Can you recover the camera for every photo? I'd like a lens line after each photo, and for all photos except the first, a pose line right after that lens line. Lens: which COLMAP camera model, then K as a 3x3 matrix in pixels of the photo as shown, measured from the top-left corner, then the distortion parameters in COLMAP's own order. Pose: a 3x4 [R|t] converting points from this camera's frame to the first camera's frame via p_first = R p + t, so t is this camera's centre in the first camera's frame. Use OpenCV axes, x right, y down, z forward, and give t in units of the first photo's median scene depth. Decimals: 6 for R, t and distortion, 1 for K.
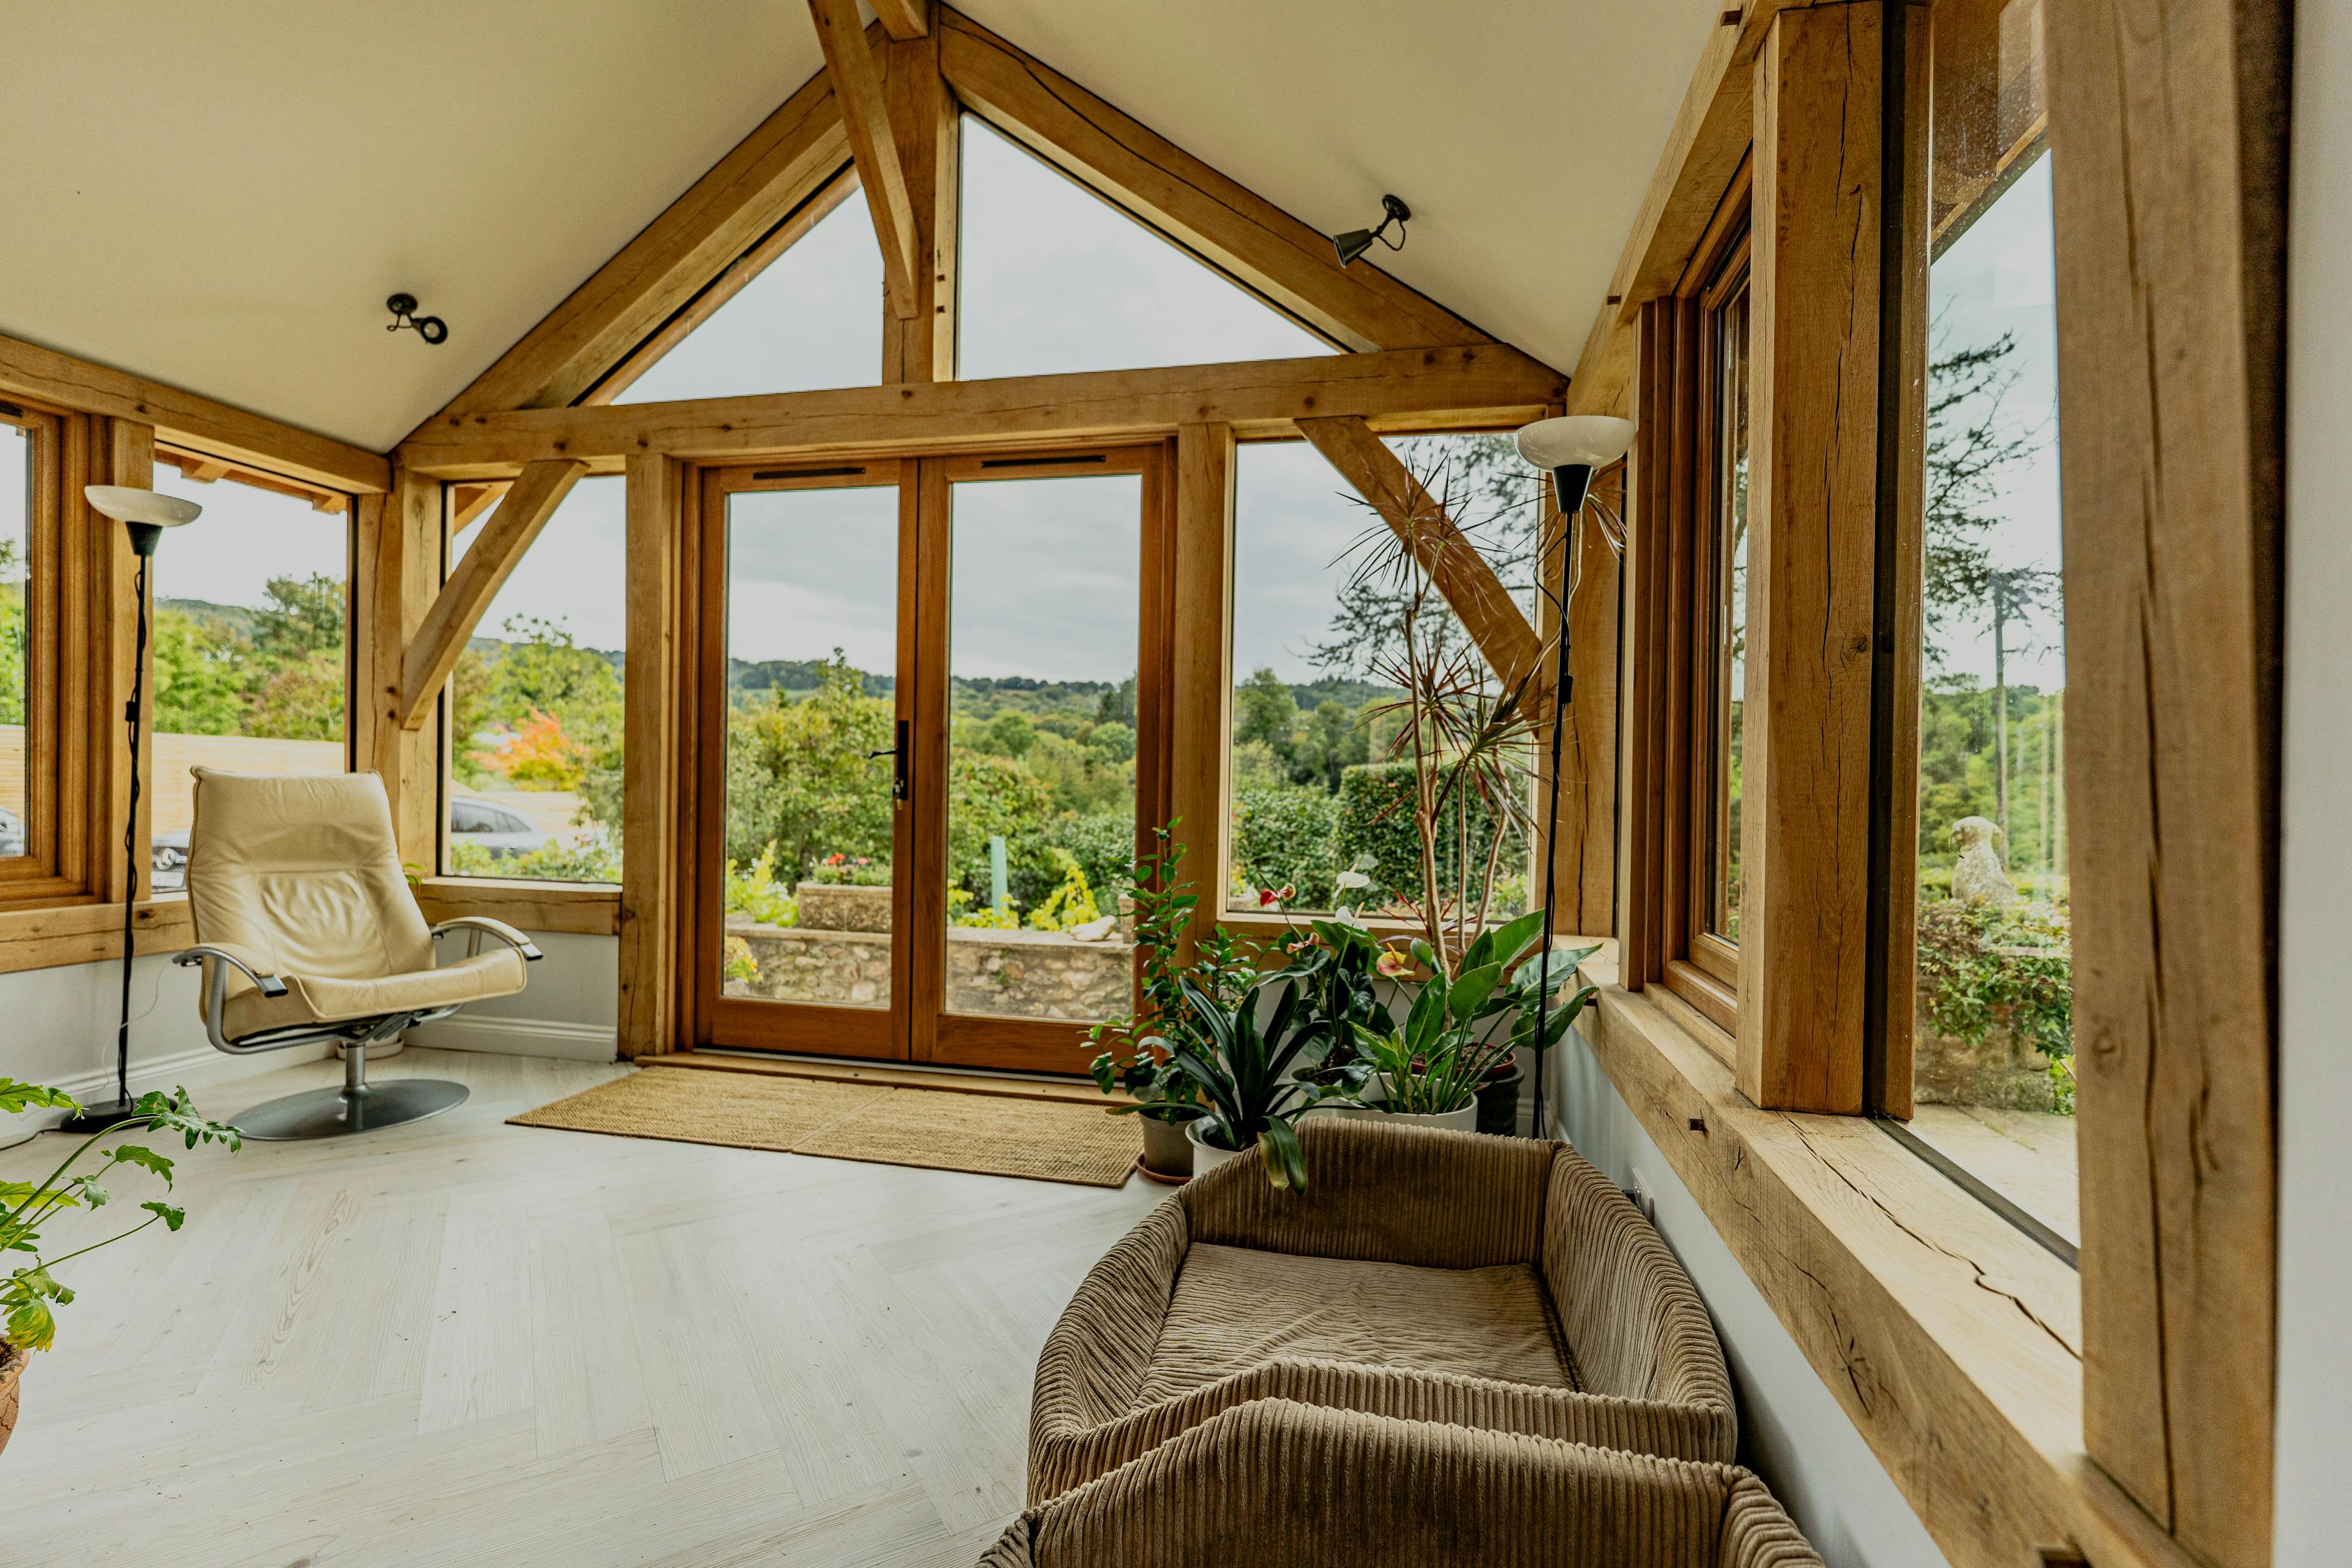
lens RADIAL K [[1072.2, 0, 1176.0], [0, 1072.2, 784.0], [0, 0, 1]] dist [-0.004447, -0.000018]
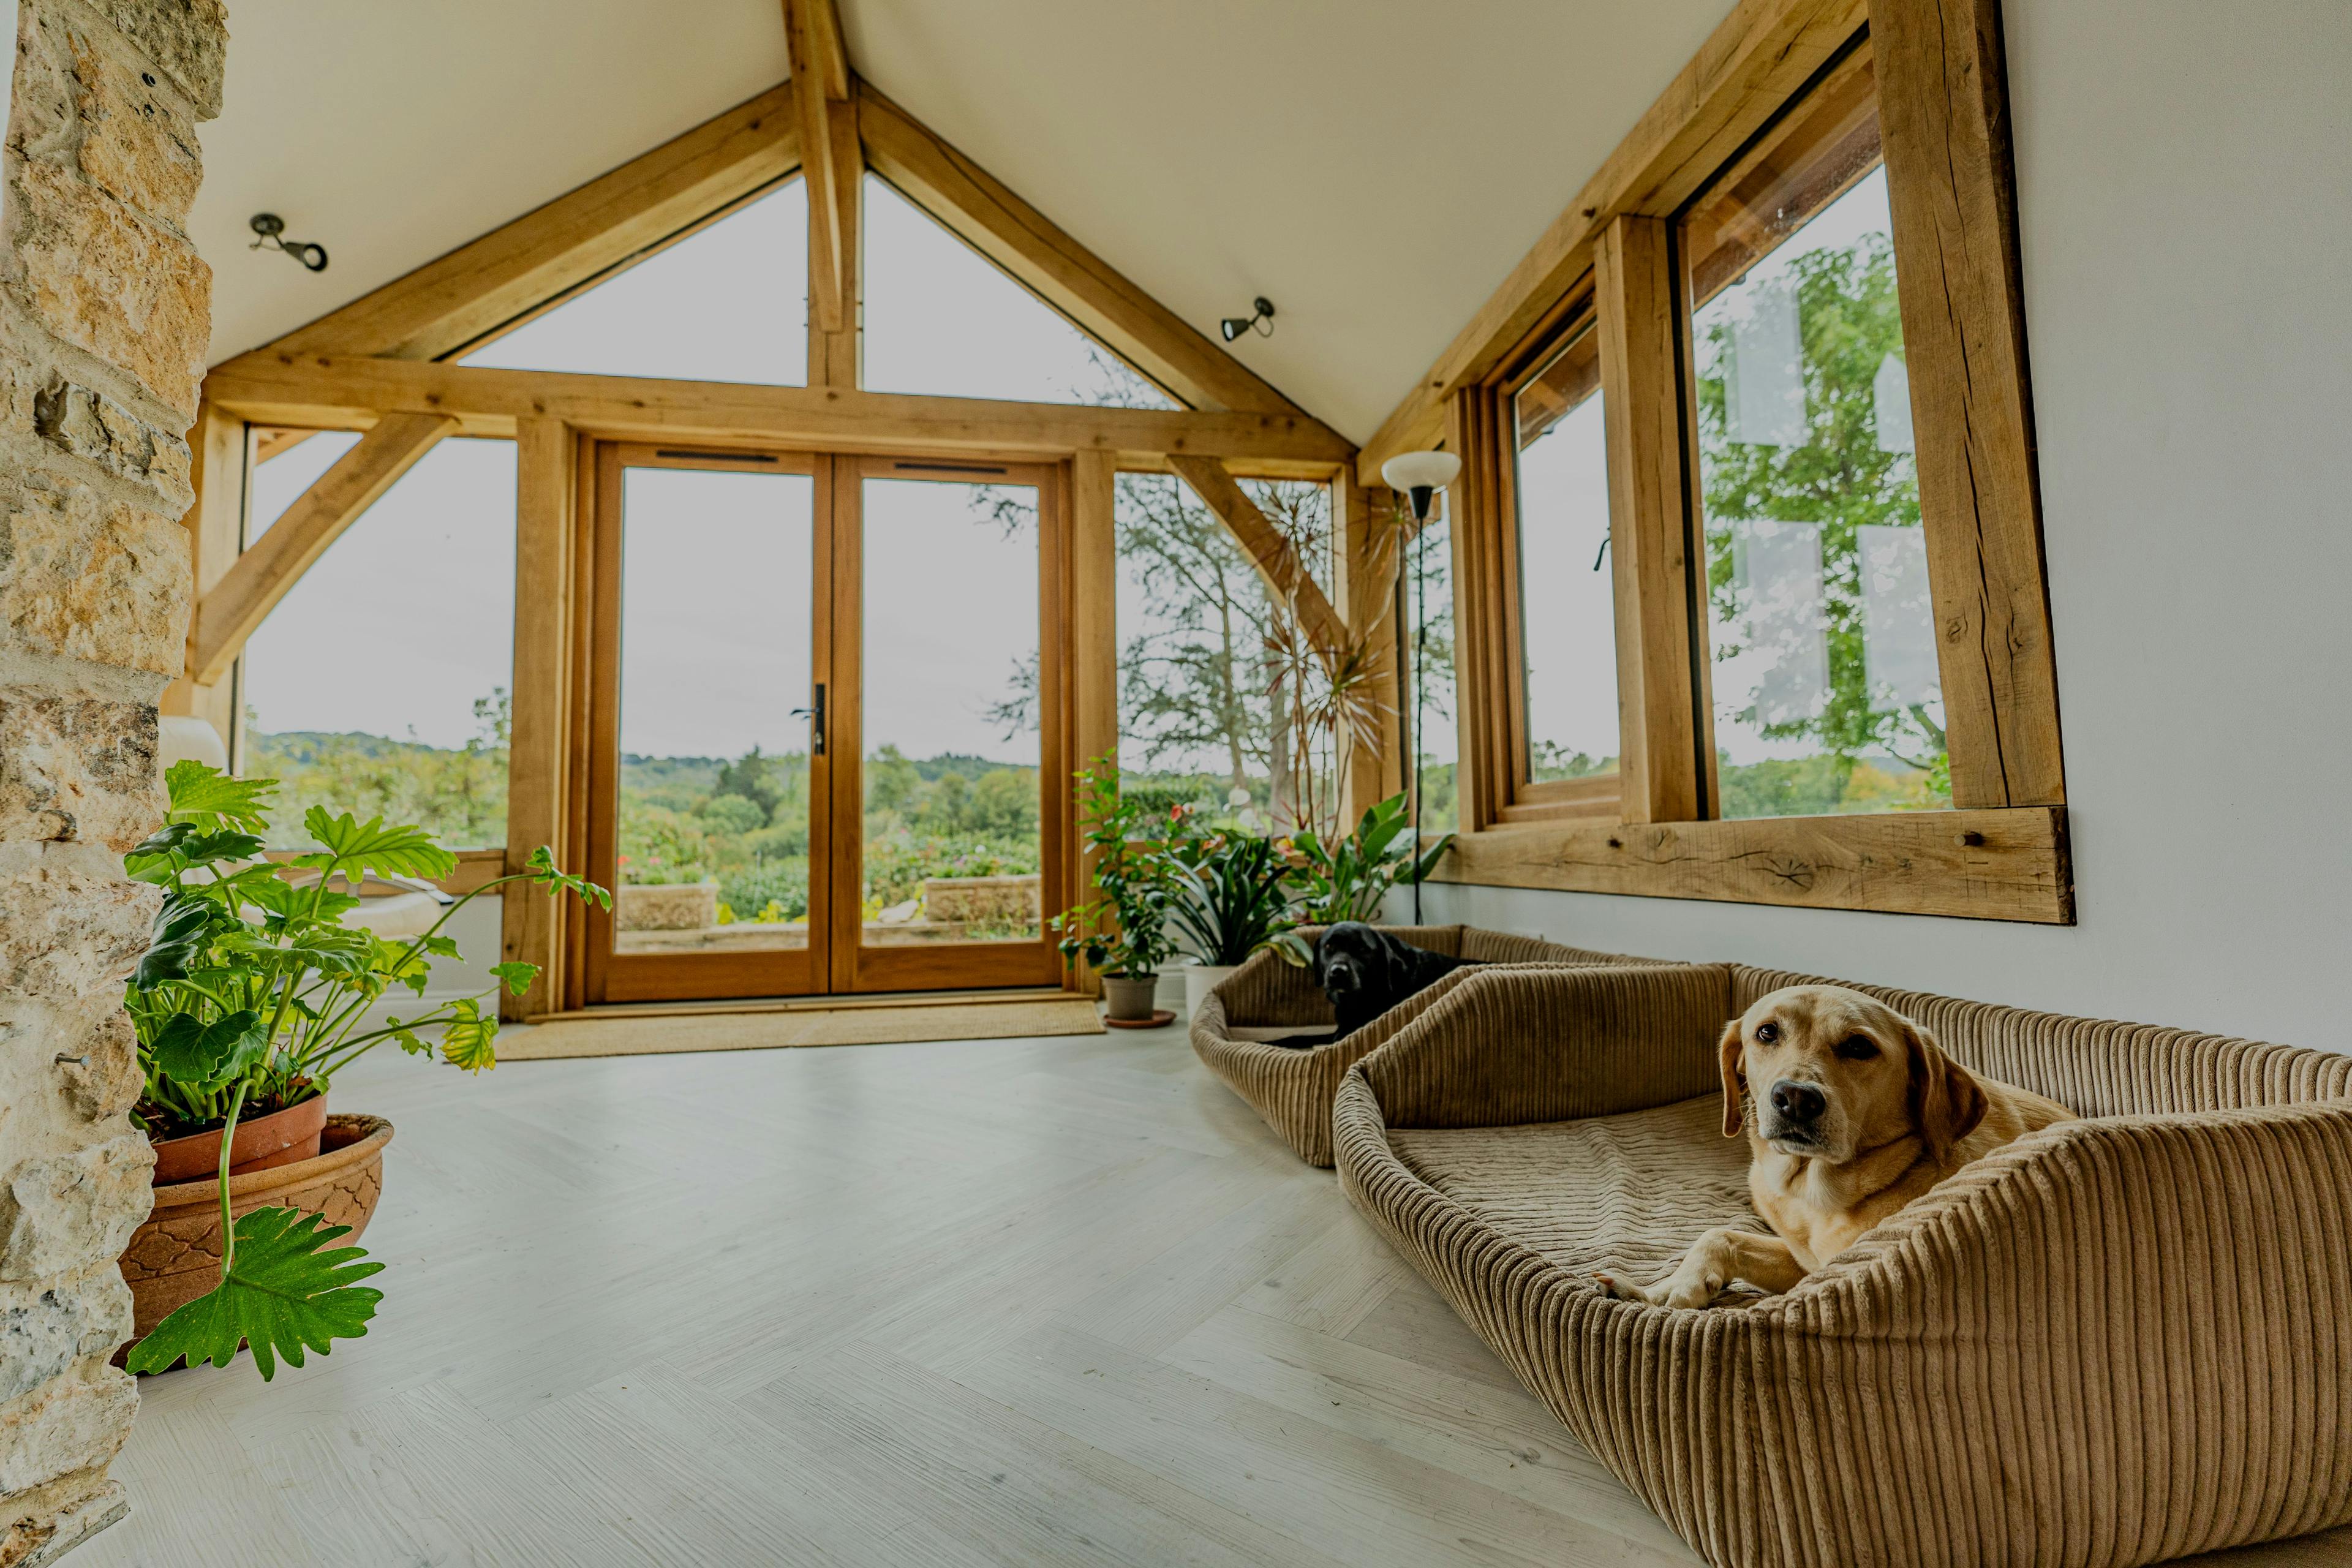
lens RADIAL K [[977.8, 0, 1176.0], [0, 977.8, 784.0], [0, 0, 1]] dist [0.002156, 0.000353]
pose [[0.924971, -0.005331, 0.379999, -0.292057], [0.034181, 0.997016, -0.069215, 0.124548], [-0.378496, 0.077011, 0.922394, -0.063946]]
